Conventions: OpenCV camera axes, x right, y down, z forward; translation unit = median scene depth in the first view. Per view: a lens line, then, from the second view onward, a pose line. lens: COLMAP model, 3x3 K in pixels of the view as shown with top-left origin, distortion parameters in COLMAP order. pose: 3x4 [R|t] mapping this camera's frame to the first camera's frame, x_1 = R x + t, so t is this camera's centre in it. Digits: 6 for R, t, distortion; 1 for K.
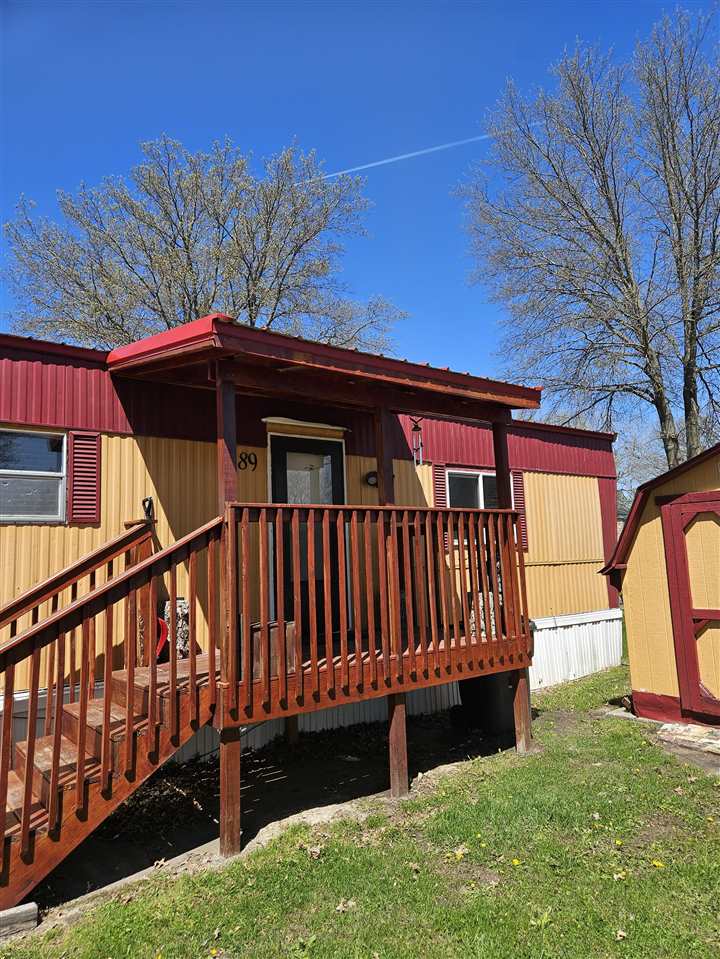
lens RADIAL K [[637.6, 0, 365.4], [0, 637.6, 474.9], [0, 0, 1]] dist [0.087113, -0.087466]
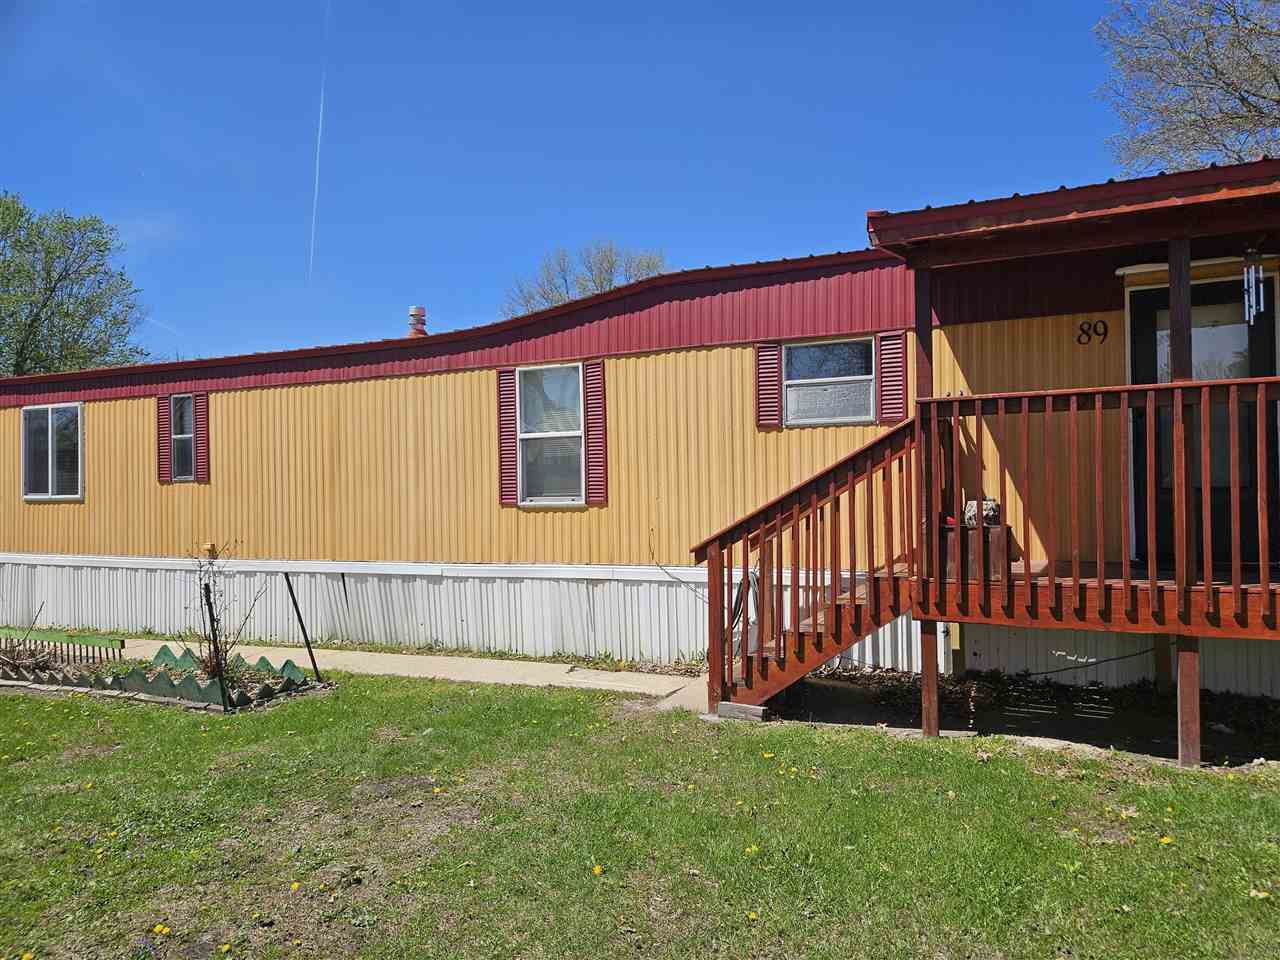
lens RADIAL K [[851.0, 0, 640.0], [0, 851.0, 480.0], [0, 0, 1]] dist [0.087113, -0.087466]
pose [[0.445558, 0.021494, -0.894995, 0.616898], [0.113427, 0.990300, 0.080251, 0.010718], [0.888038, -0.137273, 0.438798, 0.033108]]
